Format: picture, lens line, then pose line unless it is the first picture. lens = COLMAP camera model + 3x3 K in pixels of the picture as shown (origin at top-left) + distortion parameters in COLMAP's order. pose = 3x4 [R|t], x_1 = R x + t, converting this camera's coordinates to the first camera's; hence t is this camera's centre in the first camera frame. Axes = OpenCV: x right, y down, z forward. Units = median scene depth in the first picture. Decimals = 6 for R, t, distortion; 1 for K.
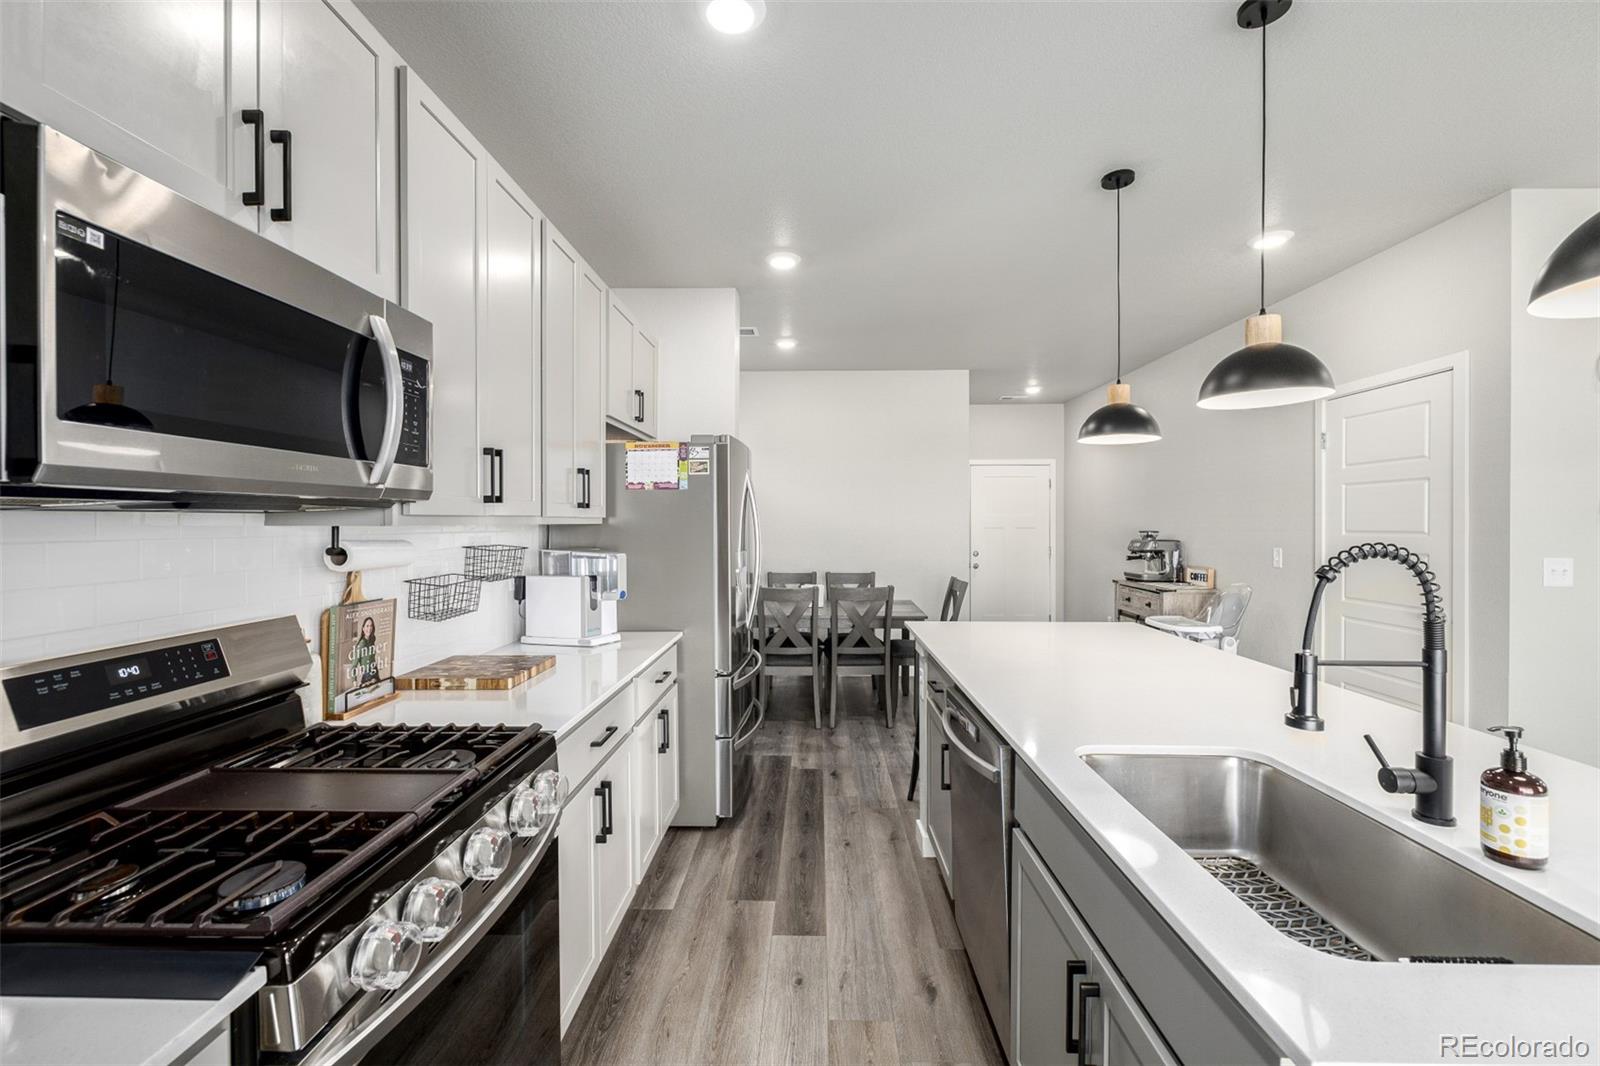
lens RADIAL K [[667.1, 0, 802.6], [0, 667.1, 527.3], [0, 0, 1]] dist [-0.002443, -0.000556]
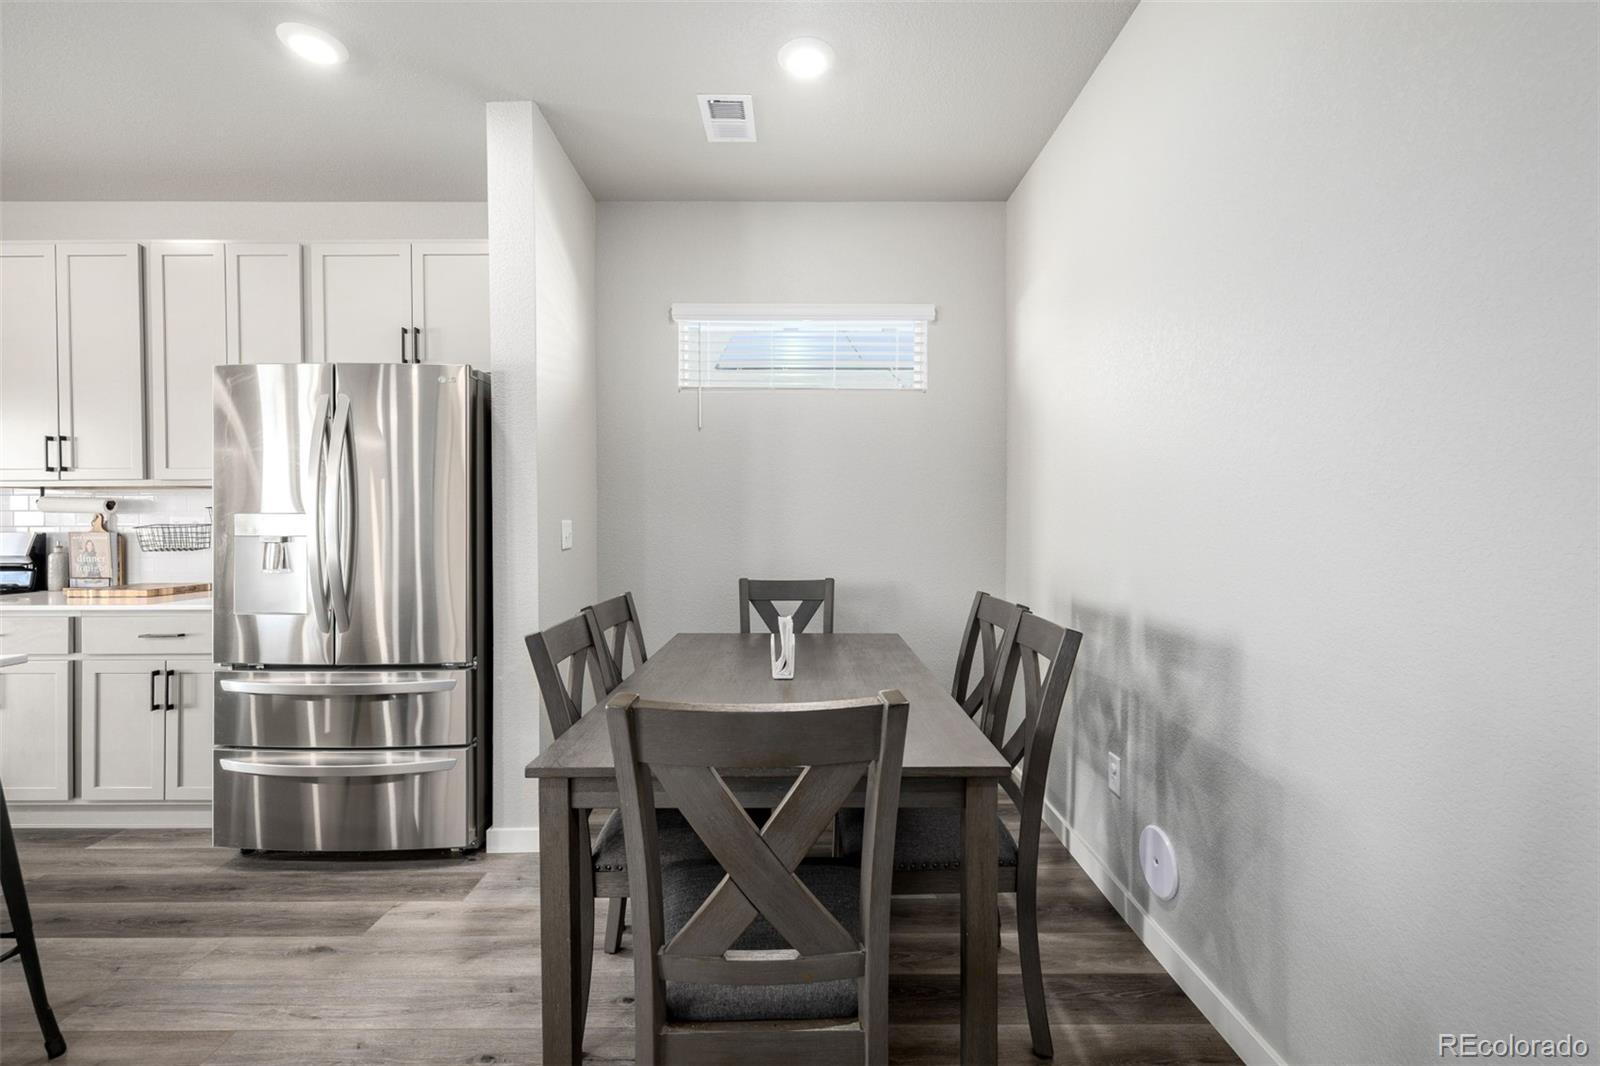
lens RADIAL K [[667.1, 0, 797.2], [0, 667.1, 529.0], [0, 0, 1]] dist [-0.002443, -0.000556]
pose [[0.038392, 0.013138, -0.999176, 1.206465], [-0.005761, 0.999900, 0.012926, 0.071225], [0.999246, 0.005260, 0.038464, 2.833303]]
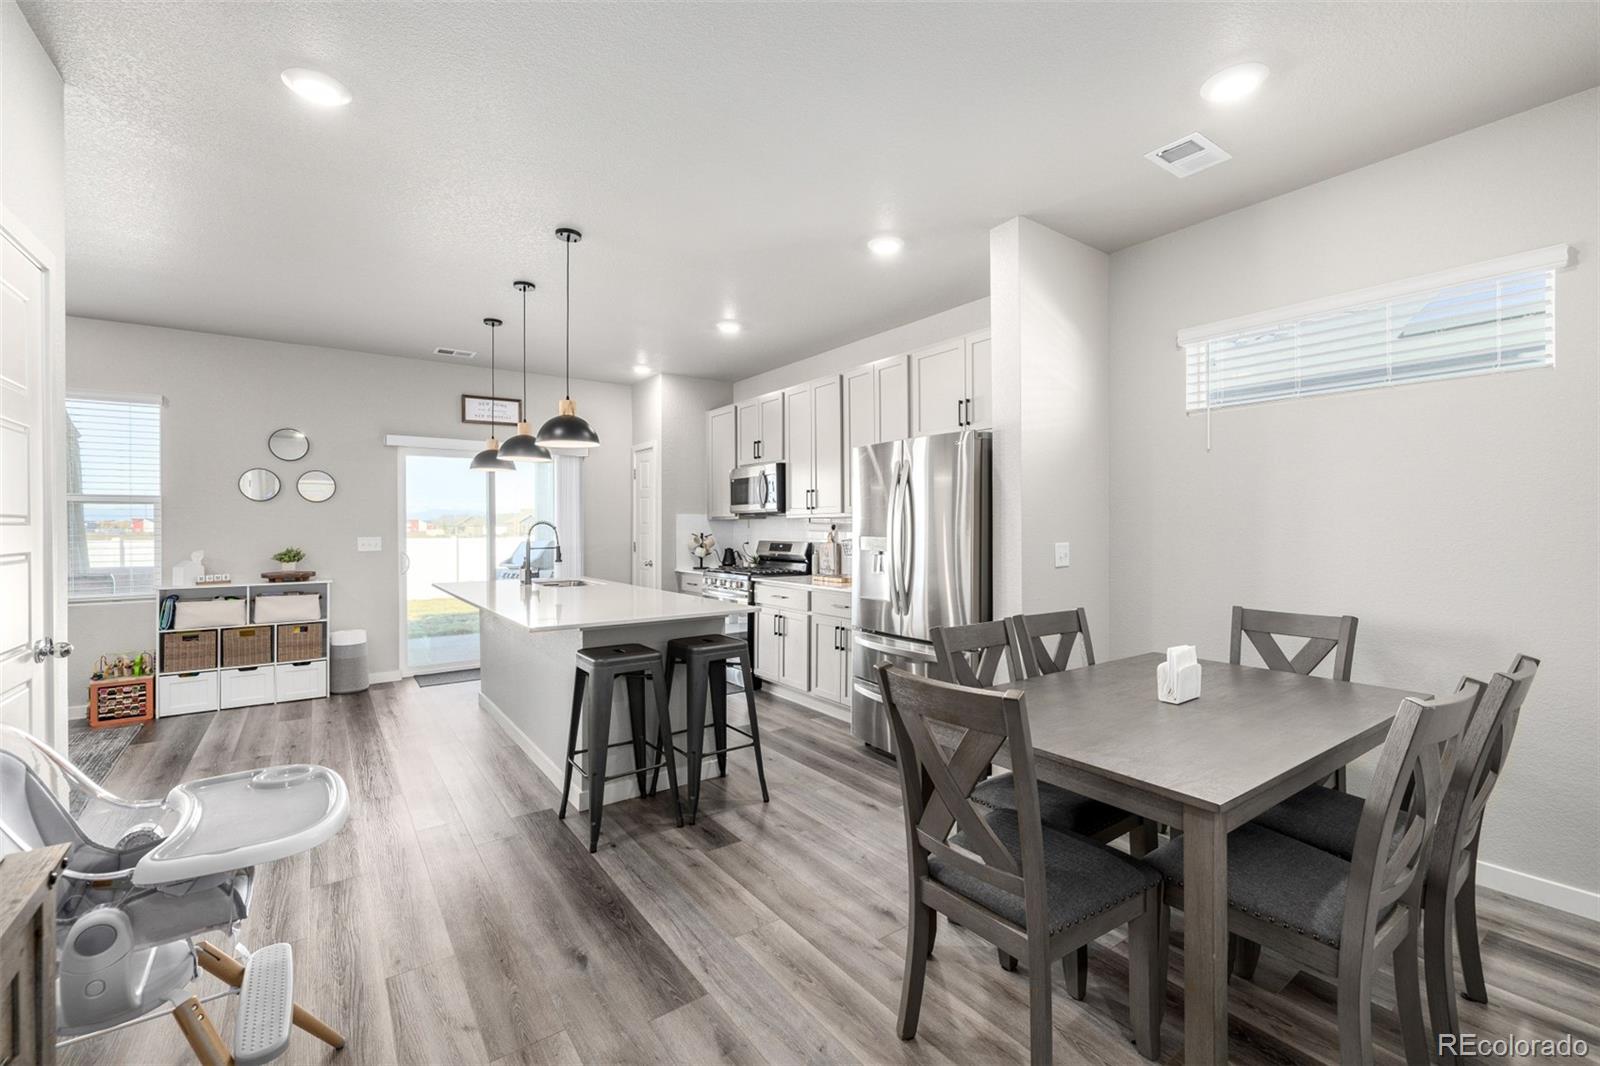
lens RADIAL K [[667.1, 0, 804.0], [0, 667.1, 532.0], [0, 0, 1]] dist [-0.002443, -0.000556]
pose [[-0.789980, 0.008741, -0.613070, 1.332912], [-0.001258, 0.999873, 0.015877, 0.014255], [0.613131, 0.013314, -0.789869, 3.389812]]
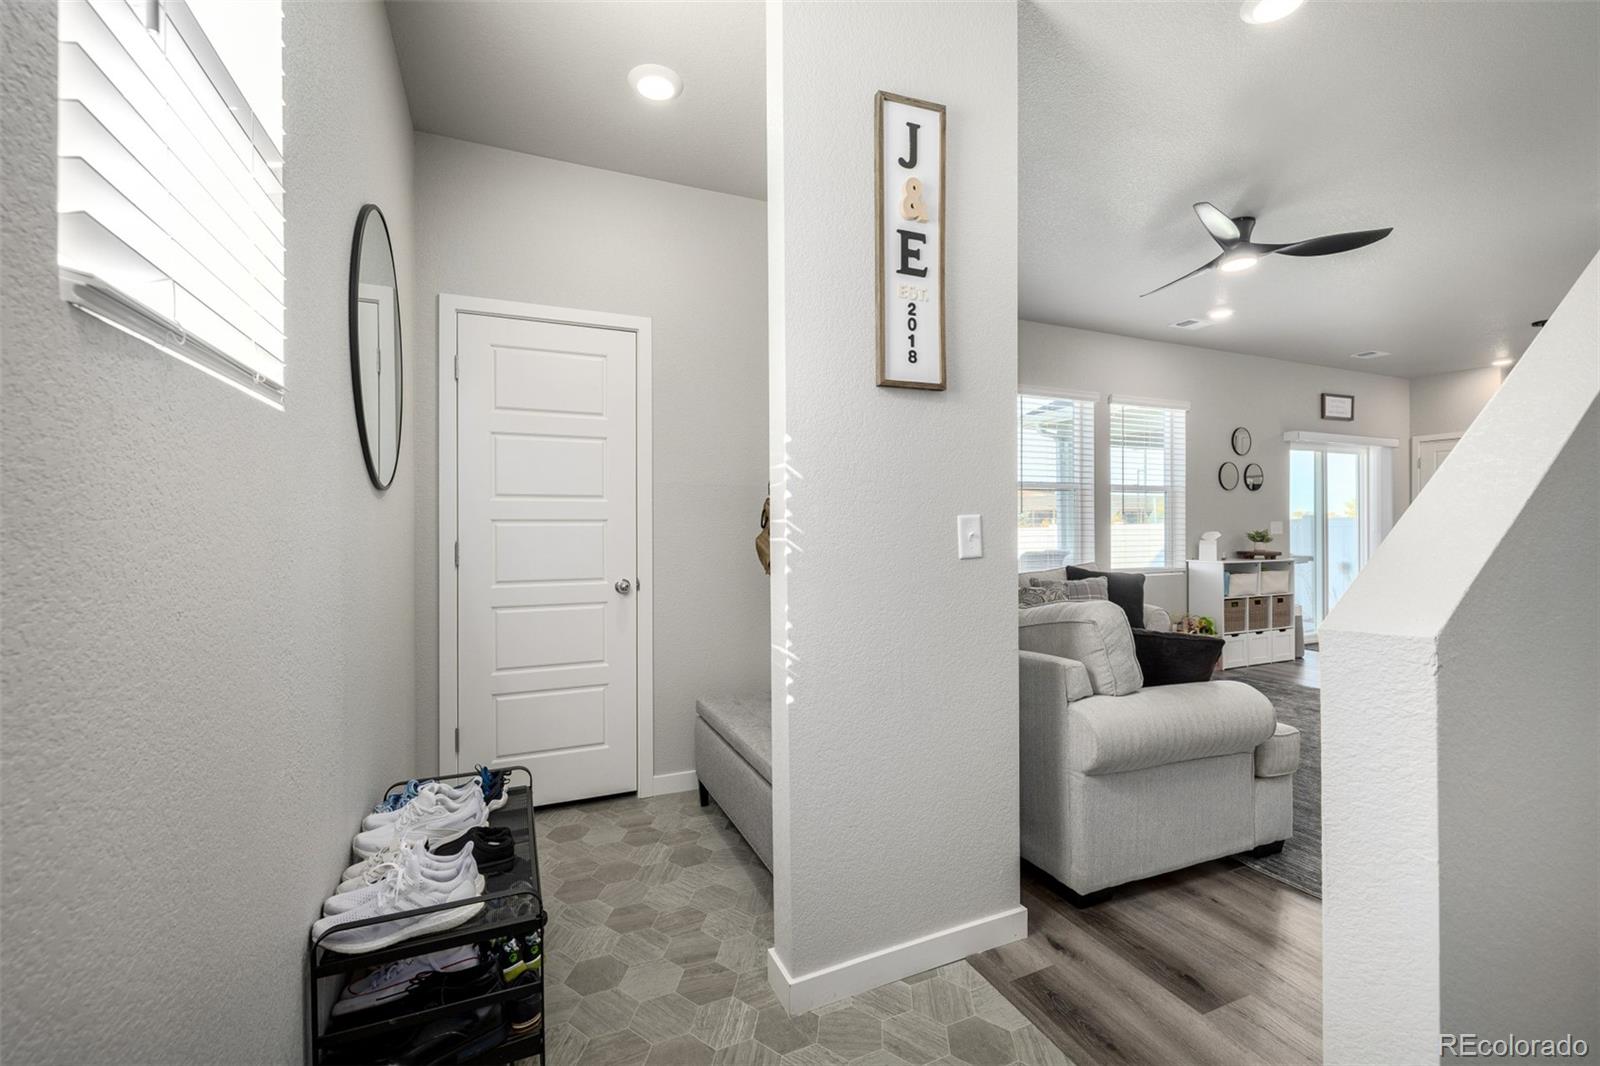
lens RADIAL K [[667.1, 0, 797.0], [0, 667.1, 526.5], [0, 0, 1]] dist [-0.002443, -0.000556]
pose [[-0.909103, 0.002163, -0.416565, 4.863378], [-0.002072, 0.999951, 0.009714, 0.086637], [0.416566, 0.009694, -0.909054, 1.803178]]
